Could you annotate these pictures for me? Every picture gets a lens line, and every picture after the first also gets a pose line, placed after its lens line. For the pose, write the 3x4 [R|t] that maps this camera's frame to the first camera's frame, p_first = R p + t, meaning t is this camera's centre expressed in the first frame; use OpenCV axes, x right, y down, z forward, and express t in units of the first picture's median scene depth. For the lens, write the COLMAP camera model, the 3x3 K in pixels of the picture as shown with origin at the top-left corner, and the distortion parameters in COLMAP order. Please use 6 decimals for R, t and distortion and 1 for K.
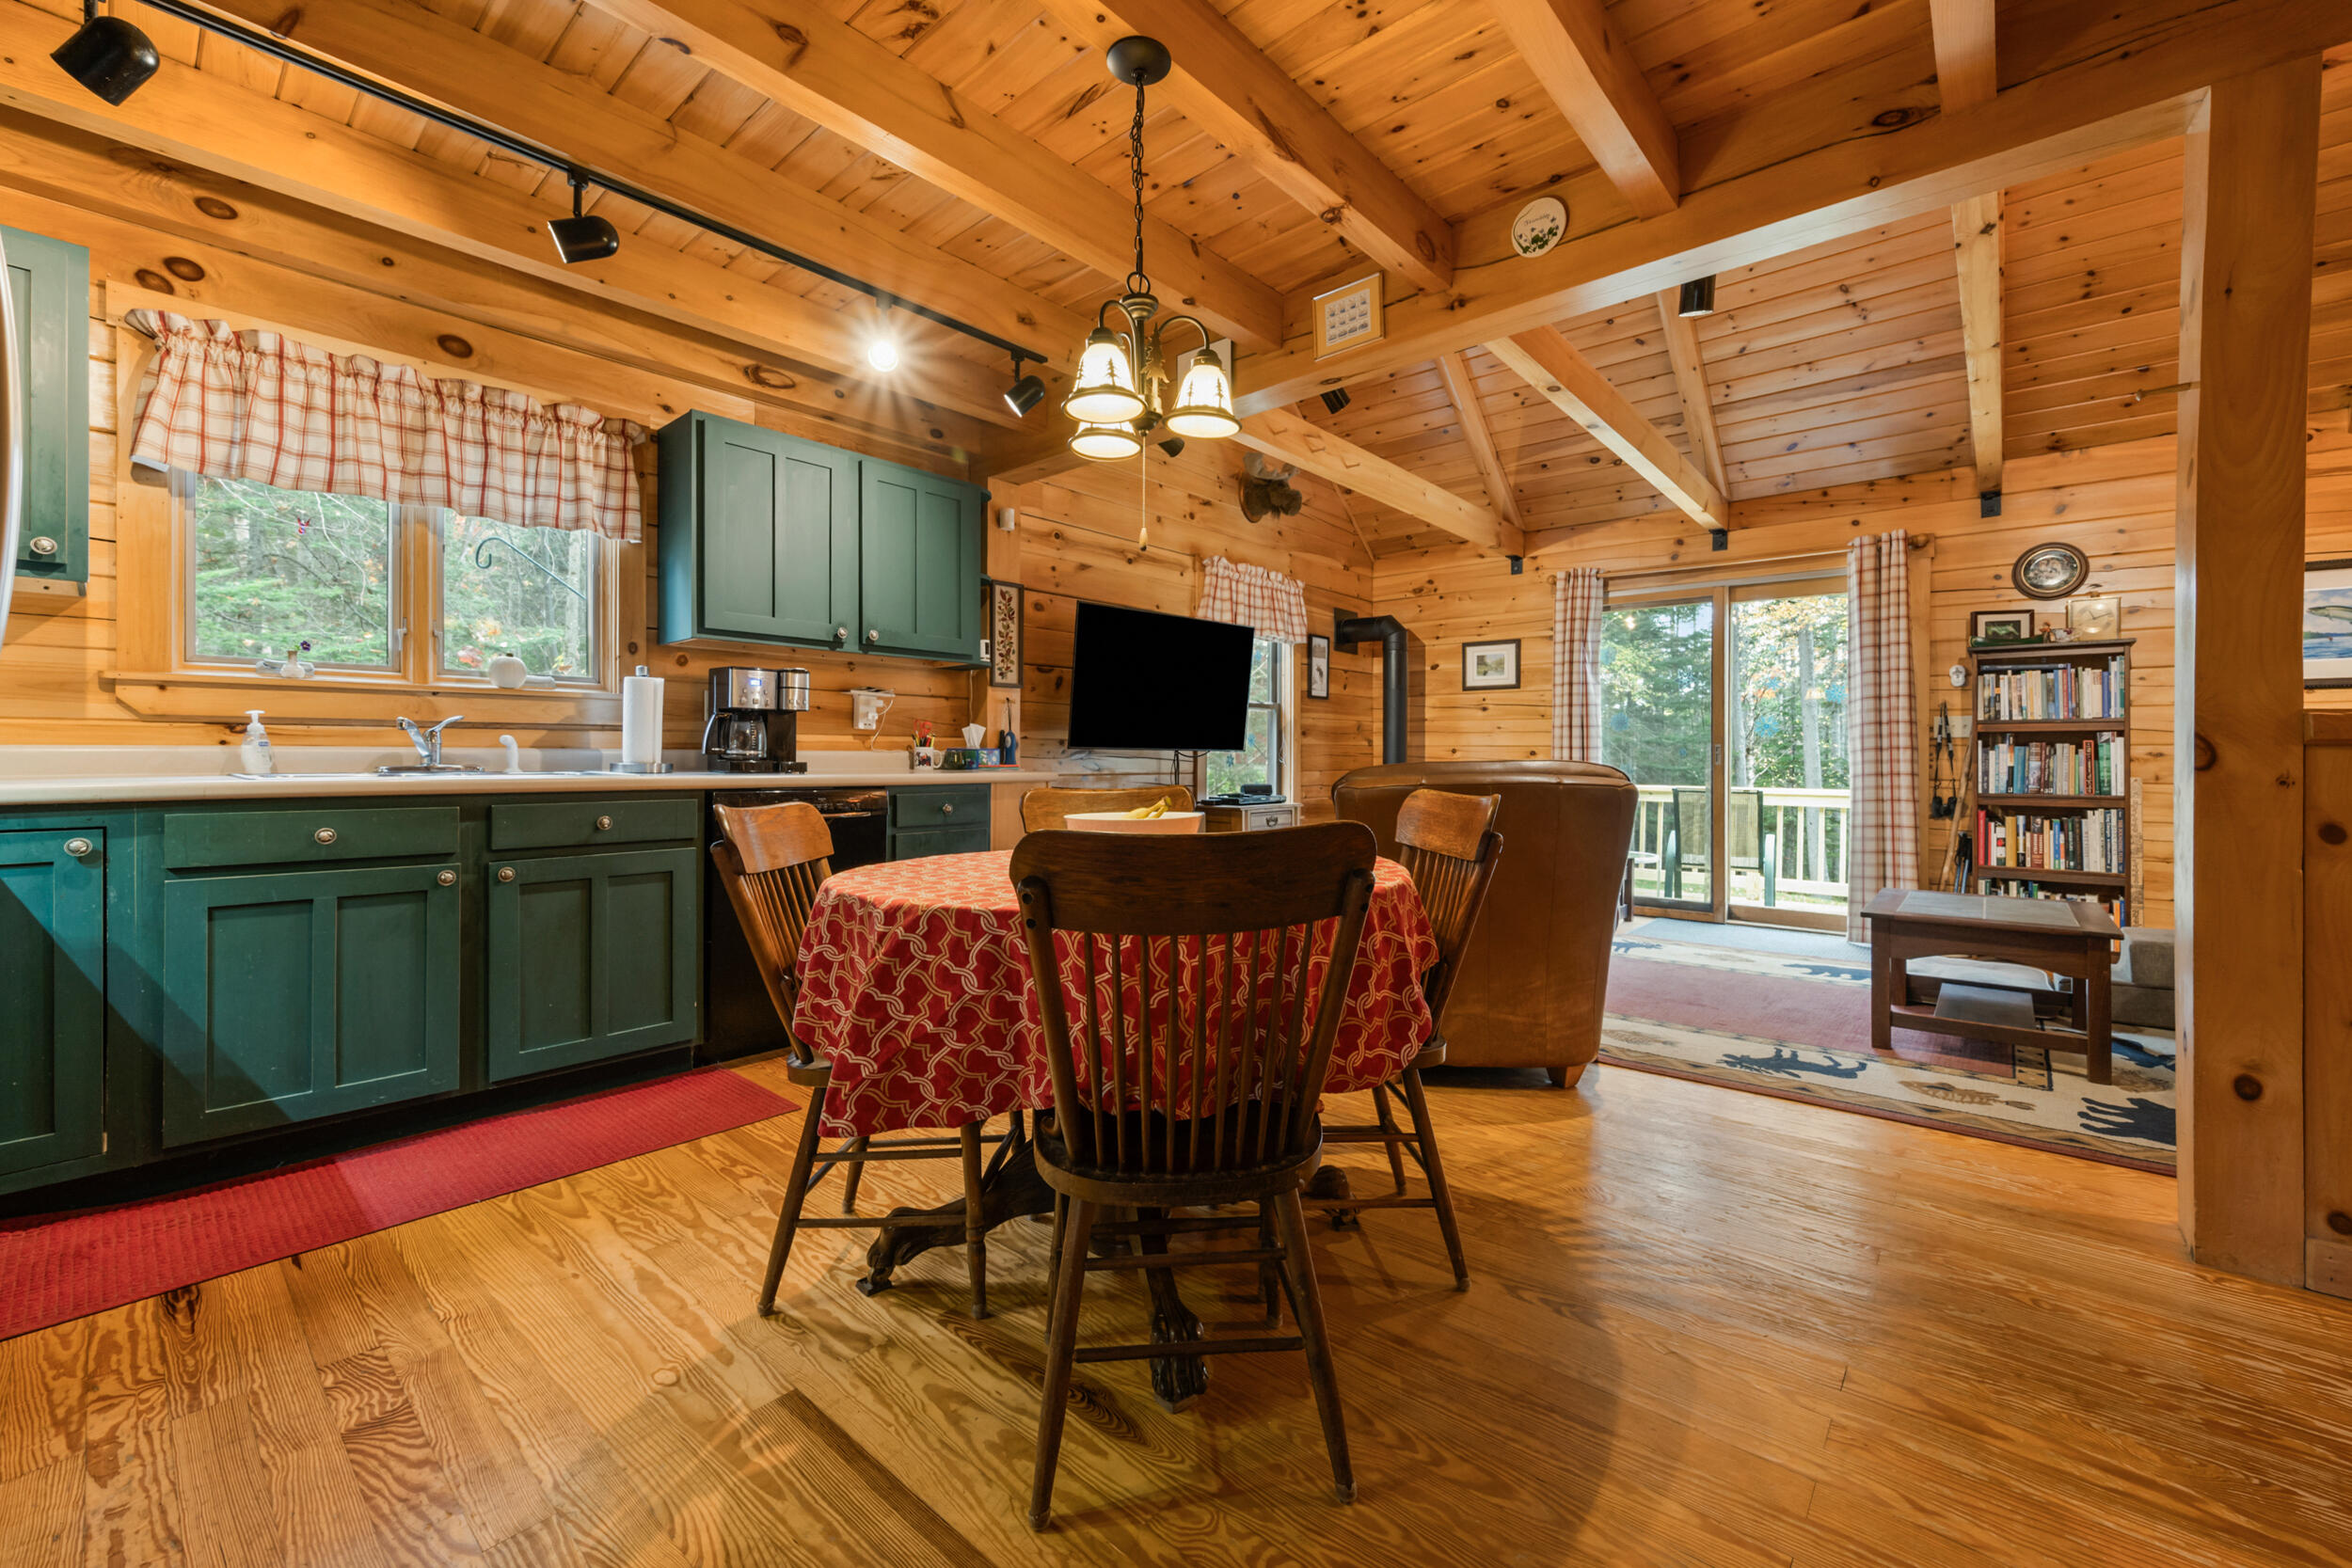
lens RADIAL K [[925.0, 0, 1198.4], [0, 925.0, 760.8], [0, 0, 1]] dist [-0.000294, 0.000061]
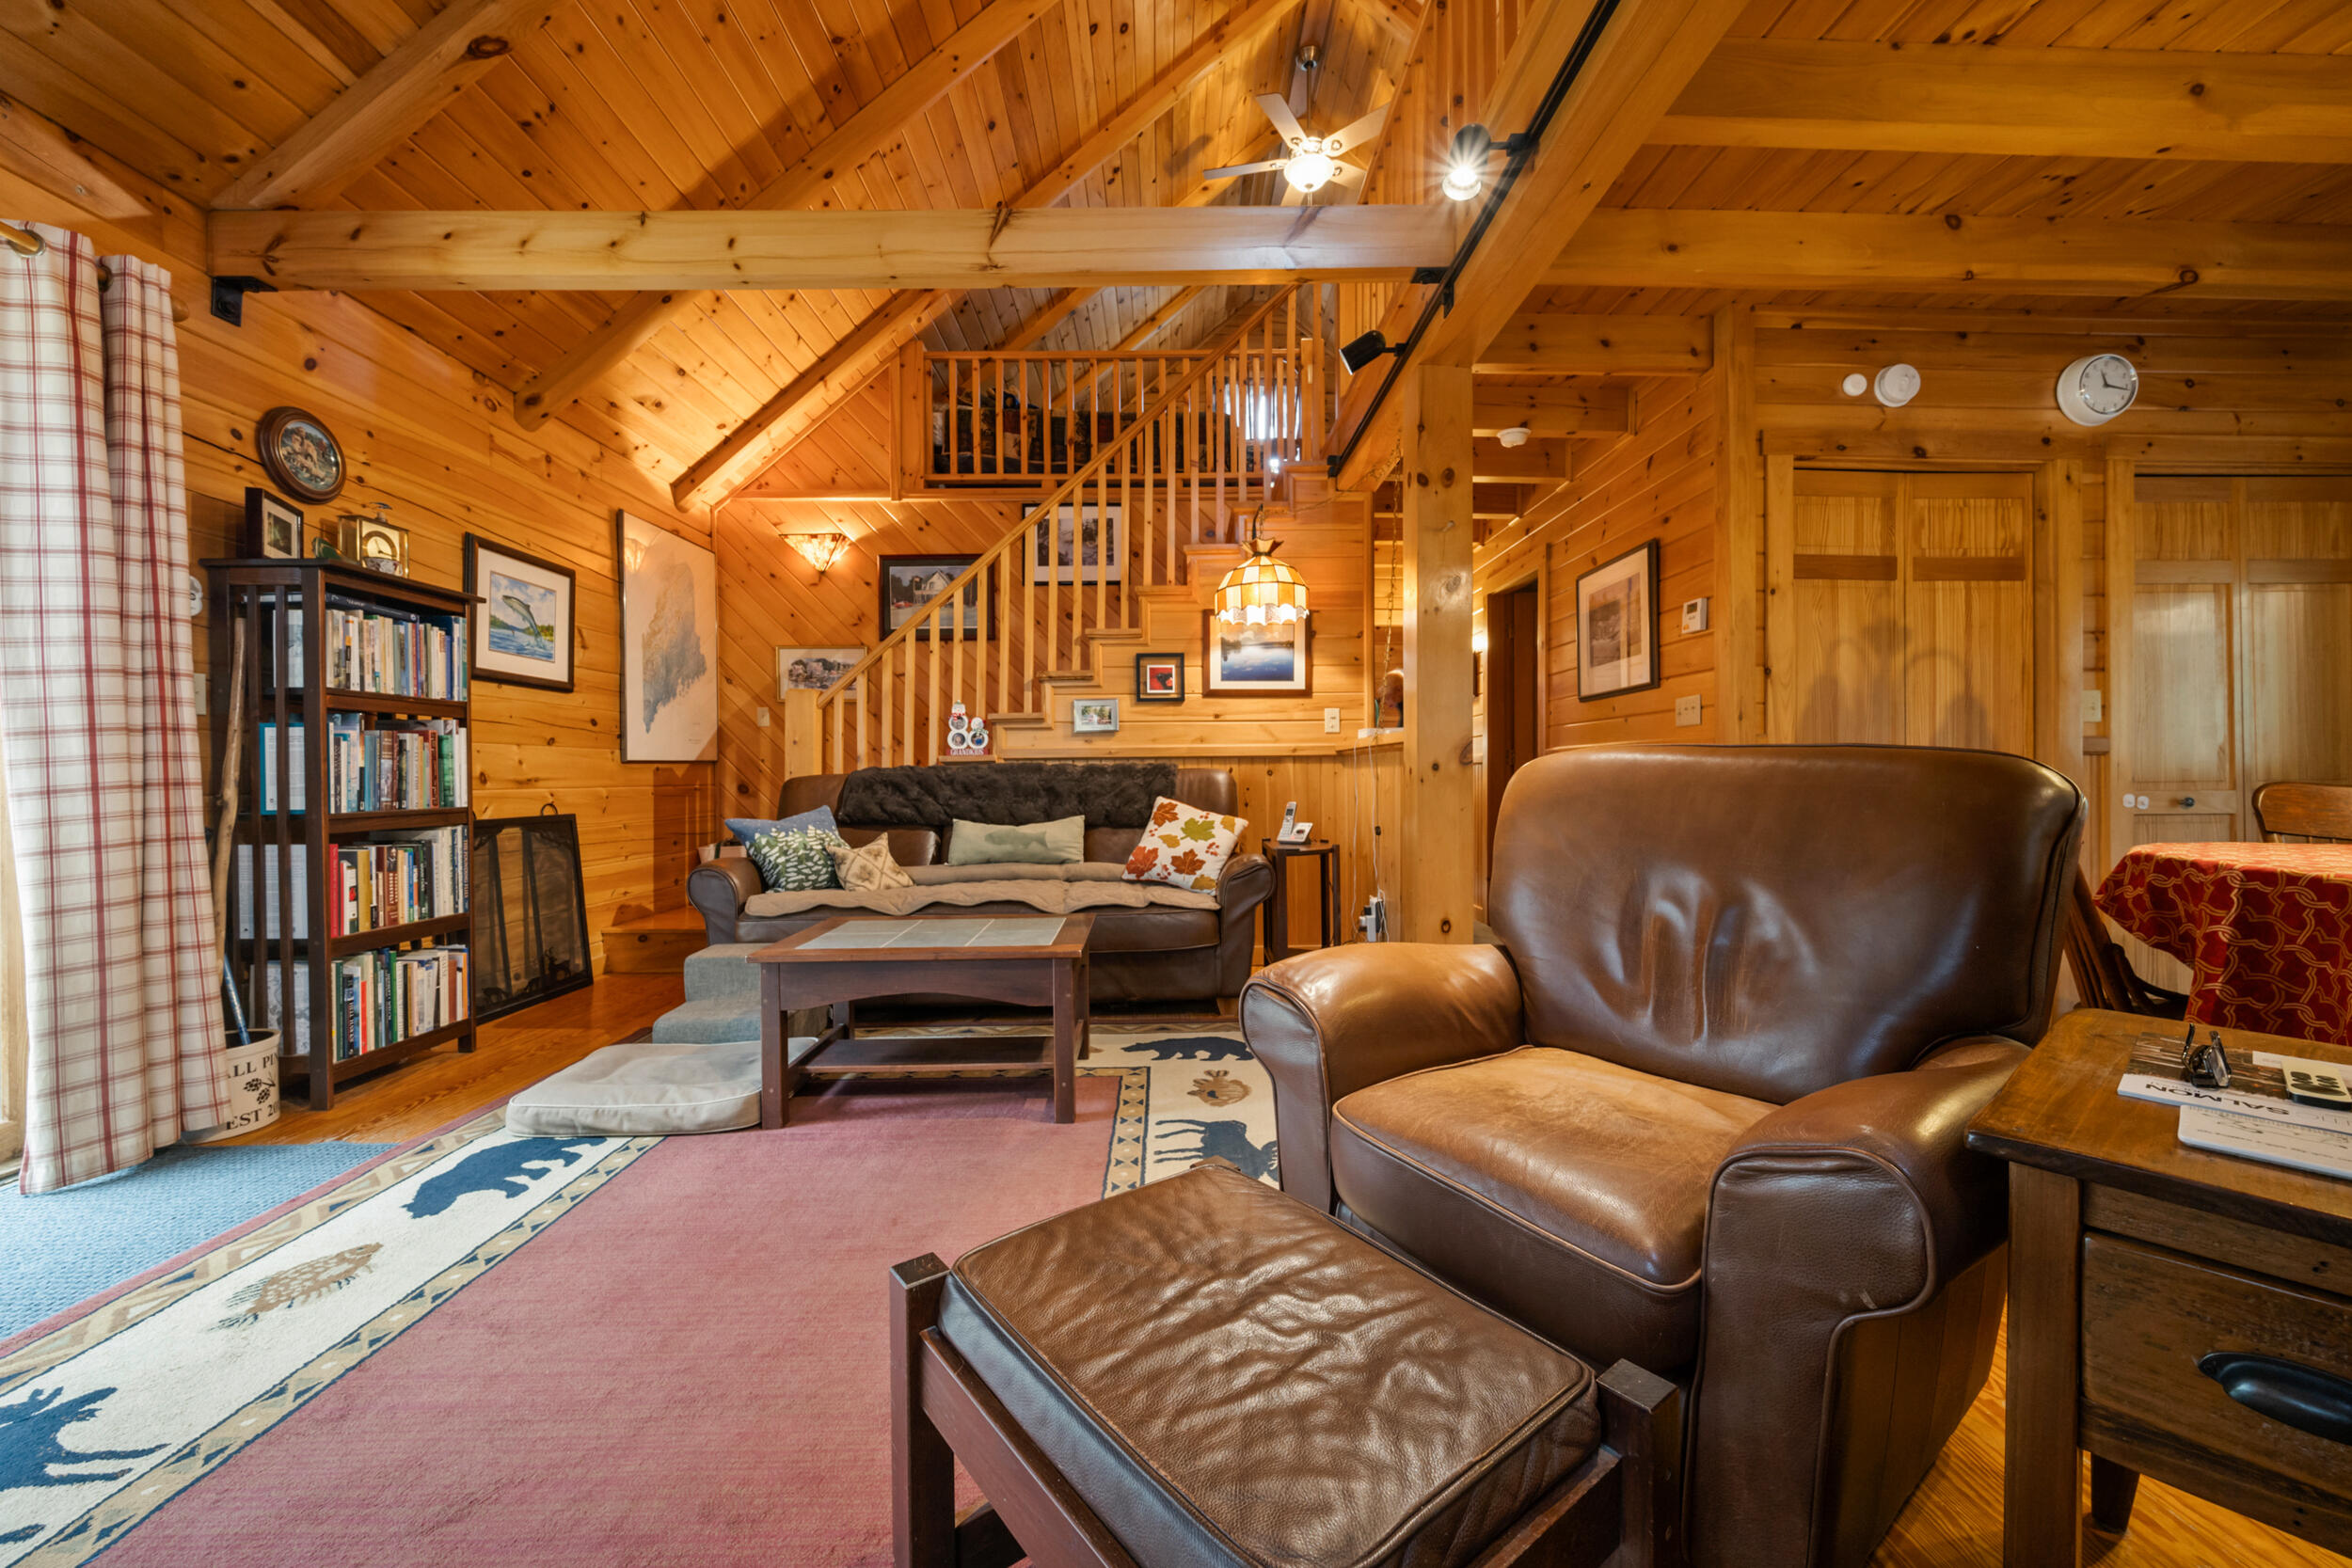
lens RADIAL K [[925.0, 0, 1175.8], [0, 925.0, 777.4], [0, 0, 1]] dist [-0.000294, 0.000061]
pose [[-0.664625, -0.005534, 0.747156, 0.062304], [0.002342, 0.999952, 0.009489, 0.008208], [-0.747173, 0.008056, -0.664581, 1.002921]]
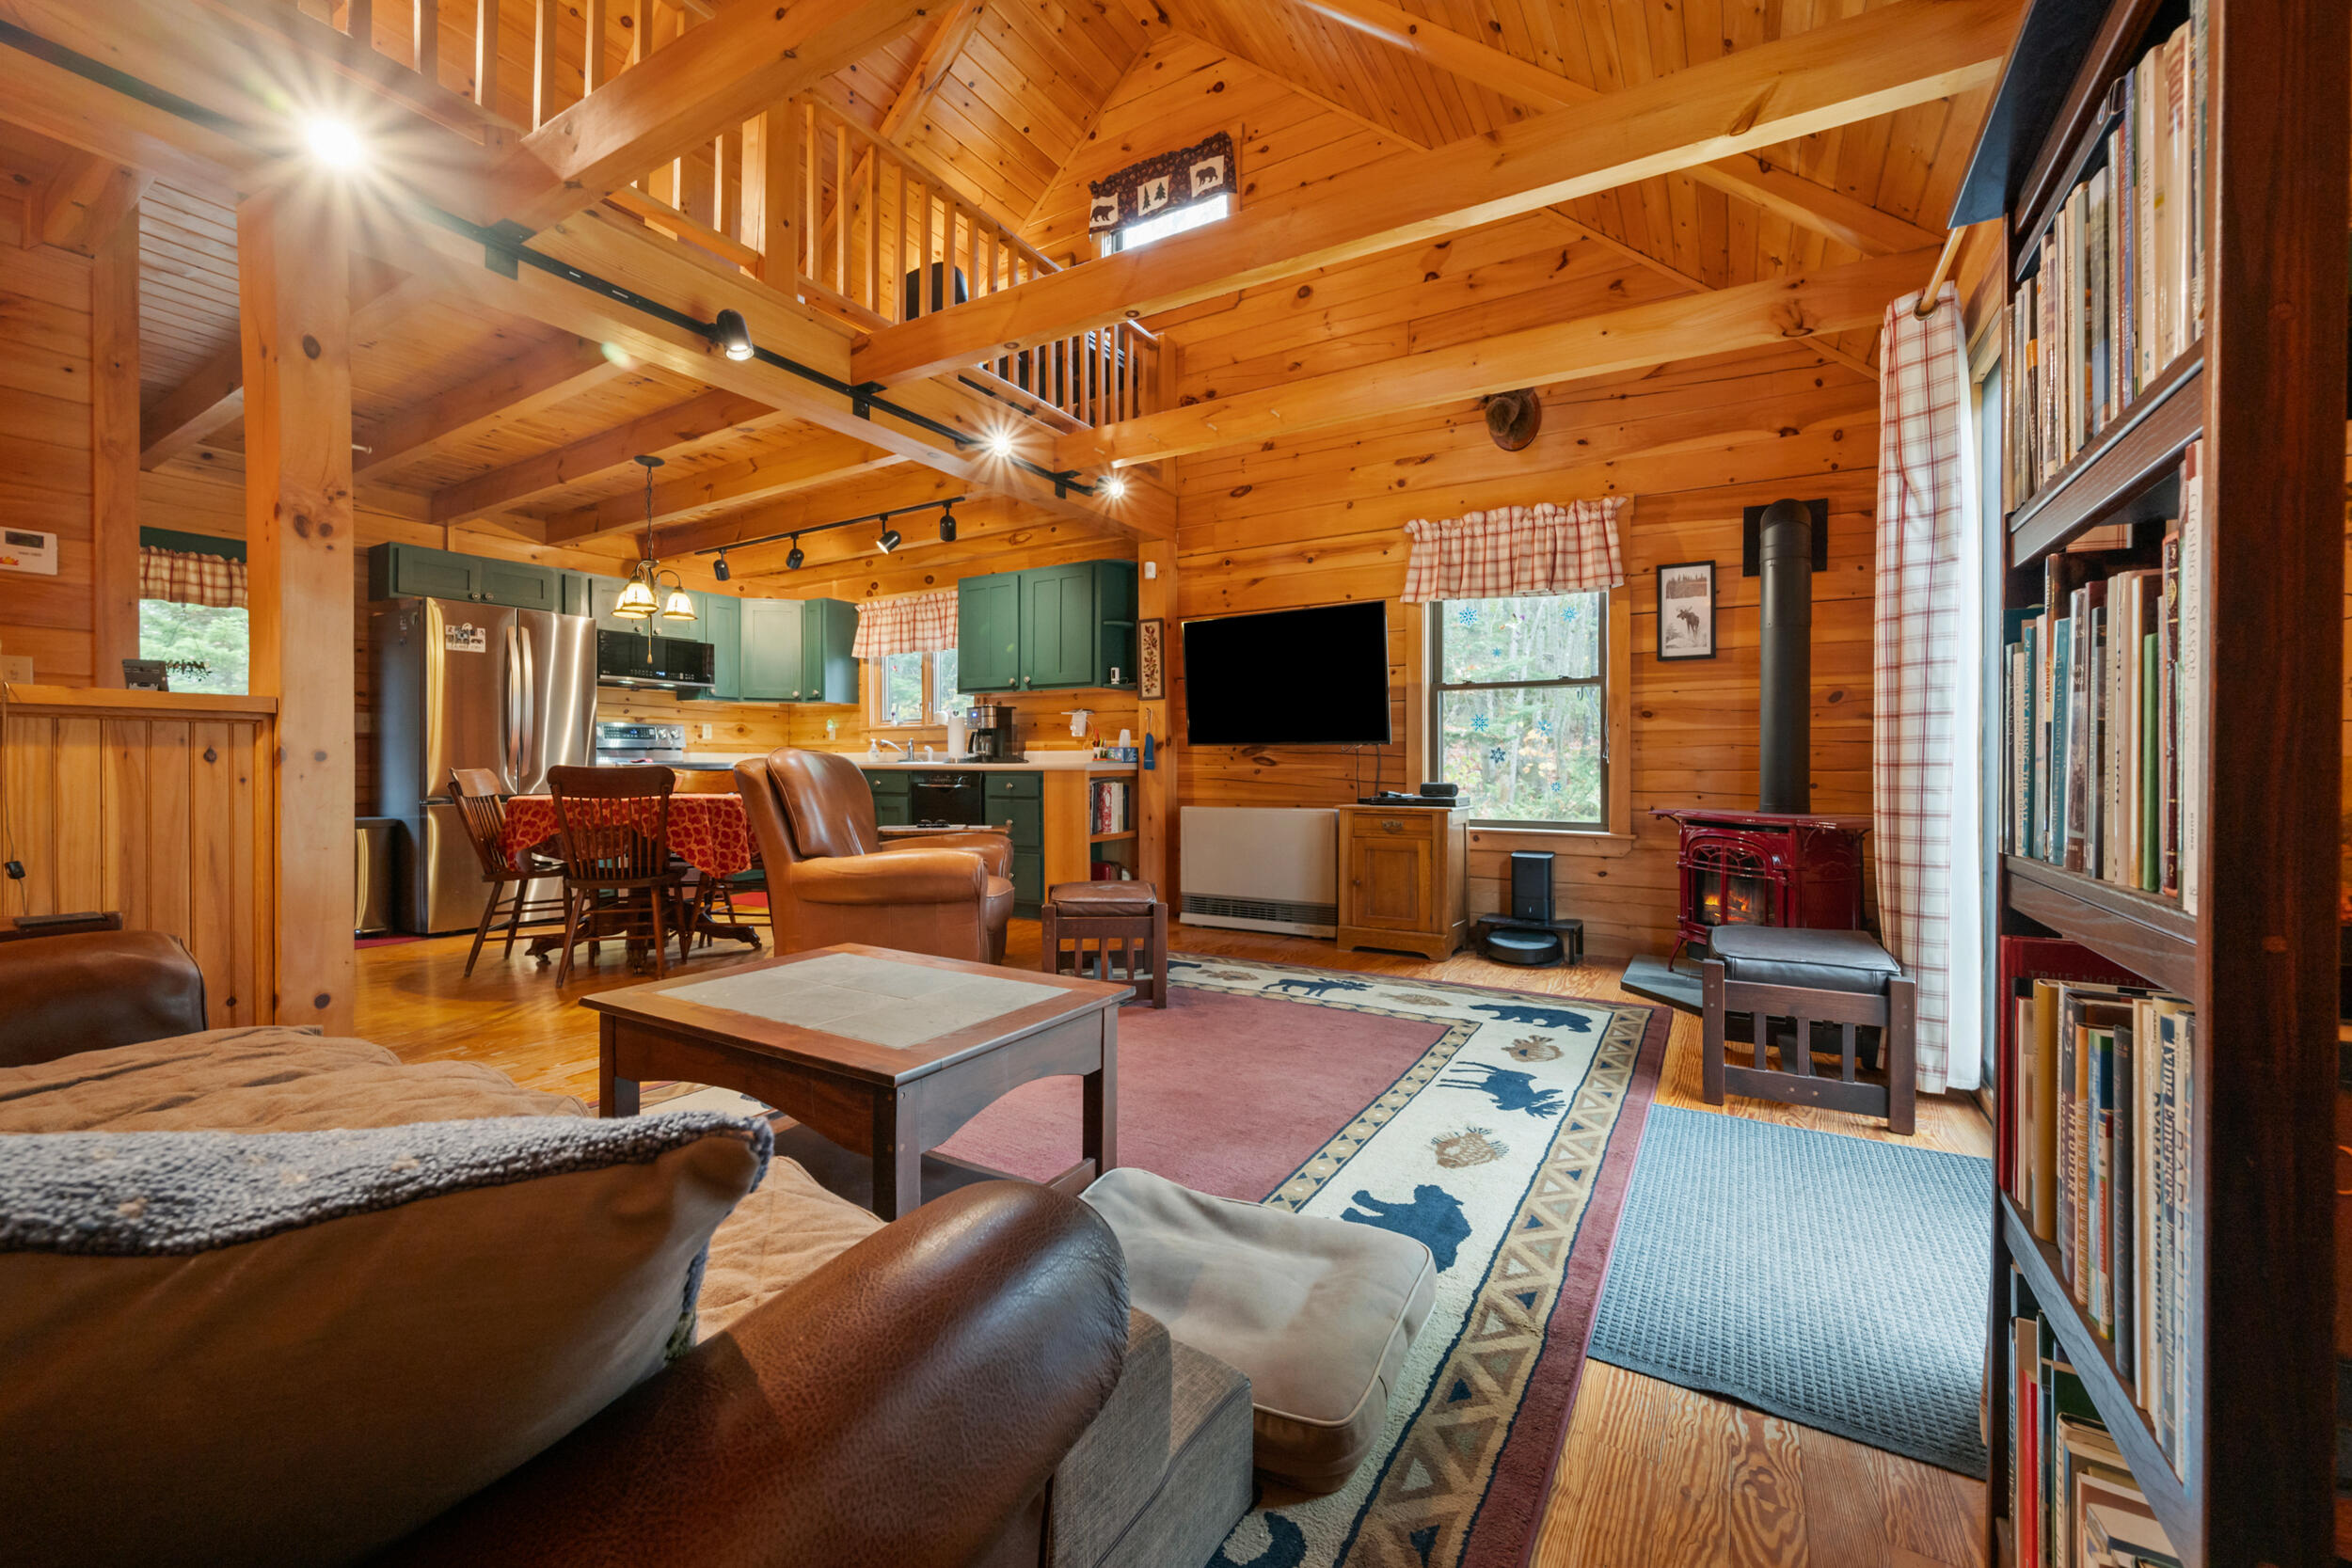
lens RADIAL K [[925.0, 0, 1187.2], [0, 925.0, 763.8], [0, 0, 1]] dist [-0.000294, 0.000061]
pose [[0.184798, -0.004896, -0.982764, 1.034724], [-0.003015, 0.999980, -0.005549, 0.016087], [0.982772, 0.003989, 0.184780, 0.781979]]
